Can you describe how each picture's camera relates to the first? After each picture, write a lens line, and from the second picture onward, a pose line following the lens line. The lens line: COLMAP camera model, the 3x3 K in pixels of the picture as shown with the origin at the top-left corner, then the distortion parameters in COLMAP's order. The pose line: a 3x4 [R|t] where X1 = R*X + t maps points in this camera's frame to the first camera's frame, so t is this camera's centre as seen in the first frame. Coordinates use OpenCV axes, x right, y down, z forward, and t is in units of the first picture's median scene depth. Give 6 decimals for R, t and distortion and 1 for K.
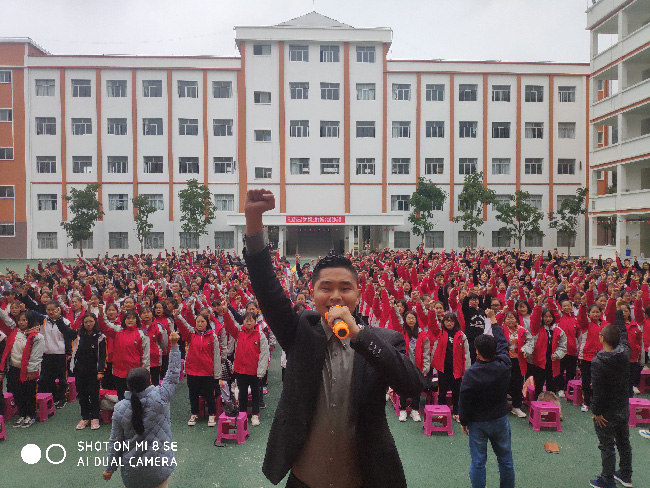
lens RADIAL K [[398.7, 0, 324.7], [0, 398.7, 239.0], [0, 0, 1]] dist [0.013412, -0.026568]
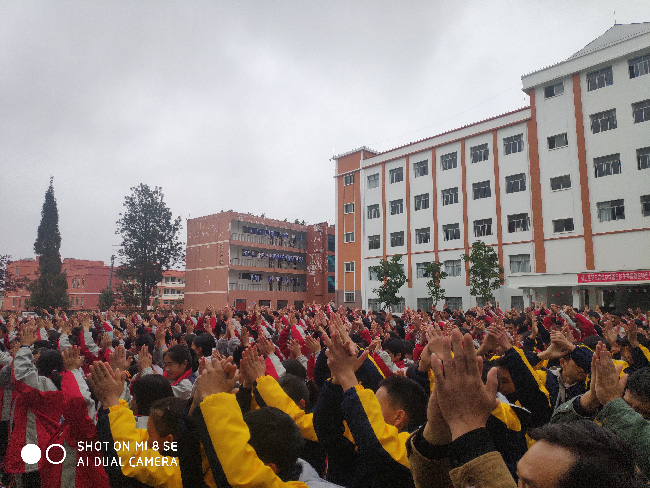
lens RADIAL K [[441.6, 0, 322.7], [0, 441.6, 245.3], [0, 0, 1]] dist [-0.033997, -0.004654]
pose [[0.646818, -0.097801, -0.756348, 0.222785], [-0.002507, 0.991465, -0.130348, -0.000114], [0.762640, 0.086207, 0.641052, 0.009152]]
